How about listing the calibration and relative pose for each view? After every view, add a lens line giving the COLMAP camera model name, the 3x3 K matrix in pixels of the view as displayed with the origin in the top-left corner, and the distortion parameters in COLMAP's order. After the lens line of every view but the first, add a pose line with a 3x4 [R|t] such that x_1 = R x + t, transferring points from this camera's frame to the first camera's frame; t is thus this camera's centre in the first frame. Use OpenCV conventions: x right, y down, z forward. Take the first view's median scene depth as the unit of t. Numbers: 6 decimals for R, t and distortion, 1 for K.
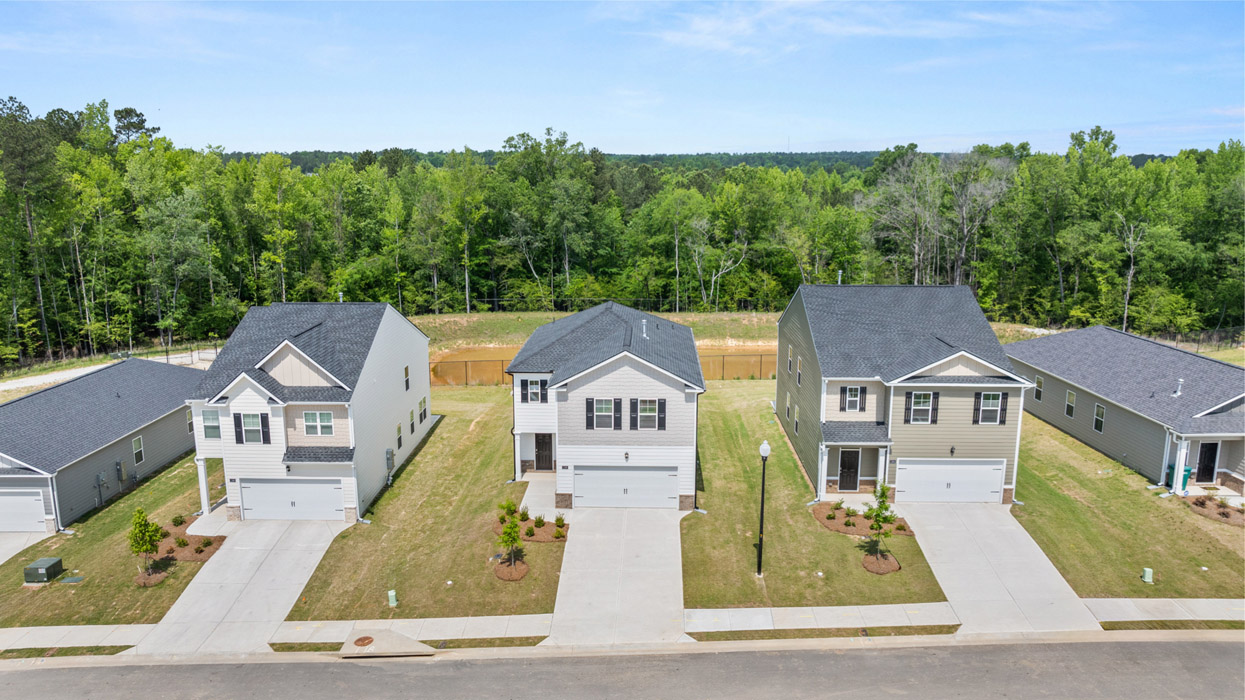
lens RADIAL K [[885.0, 0, 622.4], [0, 885.0, 336.1], [0, 0, 1]] dist [-0.008931, -0.001357]
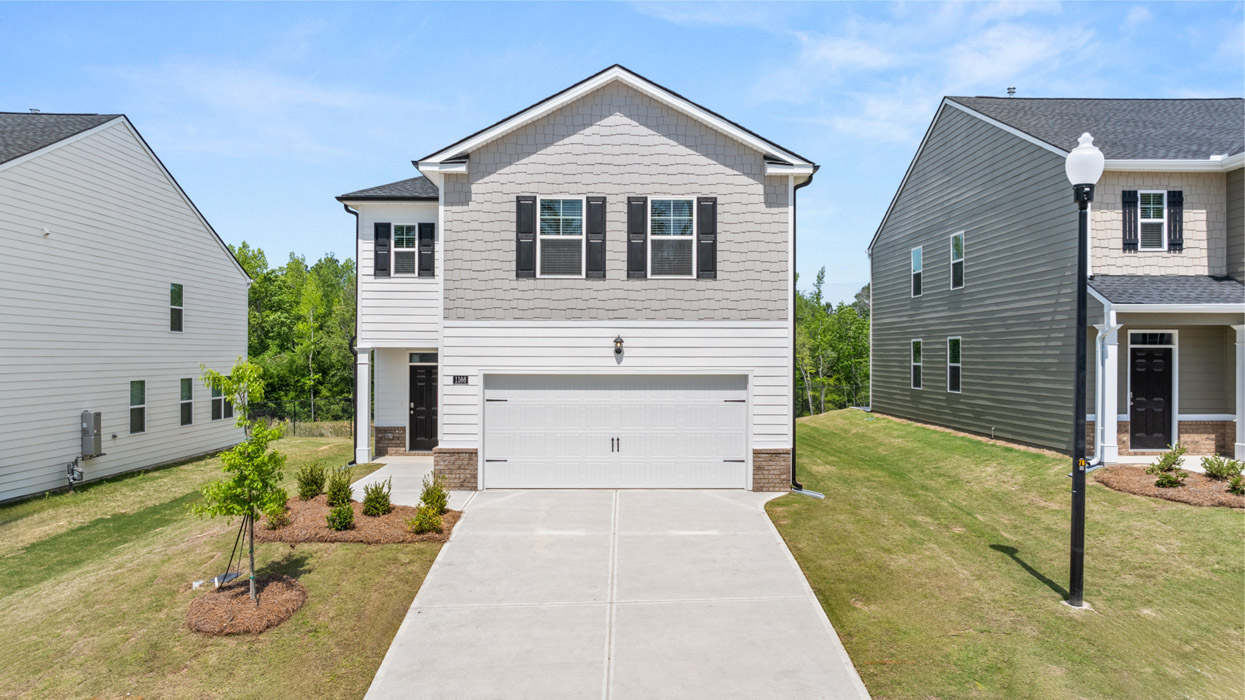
lens RADIAL K [[887.4, 0, 622.5], [0, 887.4, 350.0], [0, 0, 1]] dist [-0.026196, 0.001196]
pose [[0.999036, 0.003034, 0.043792, -0.010602], [0.005513, 0.981036, -0.193749, 0.211873], [-0.043550, 0.193804, 0.980073, 0.612204]]
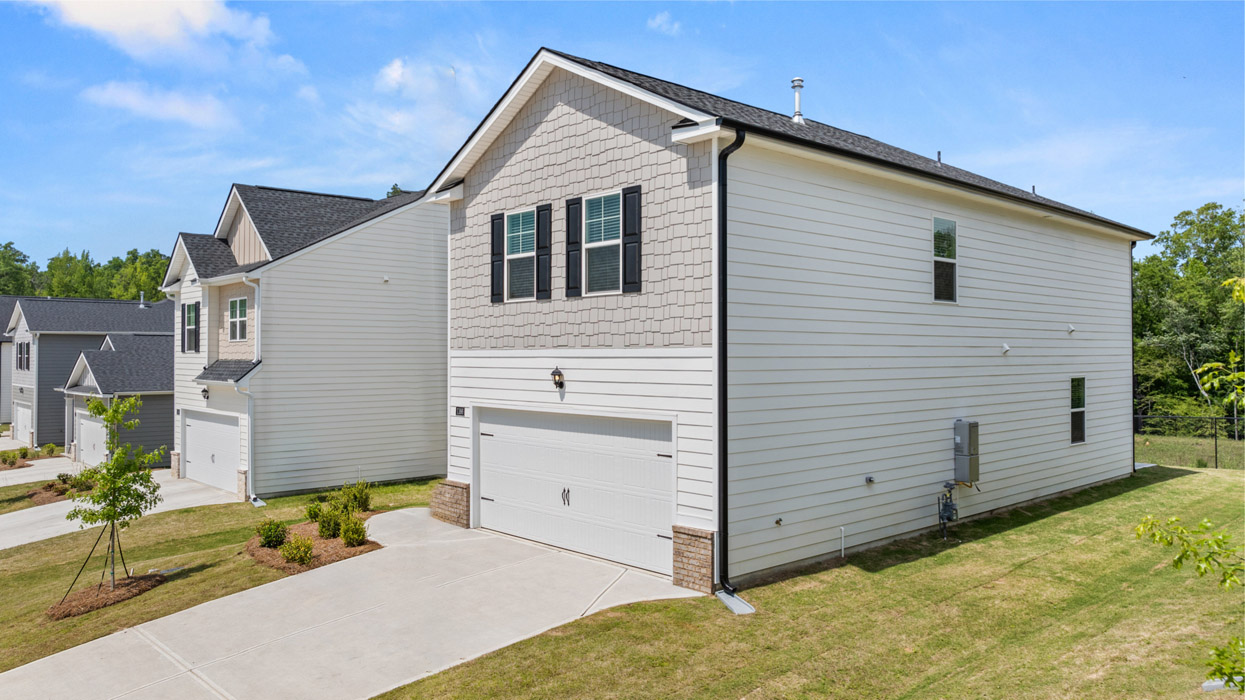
lens RADIAL K [[885.0, 0, 622.4], [0, 885.0, 336.1], [0, 0, 1]] dist [-0.008931, -0.001357]
pose [[0.696767, -0.015774, -0.717124, 0.256594], [-0.132125, 0.979829, -0.149927, 0.164726], [0.705024, 0.199215, 0.680628, 0.785831]]
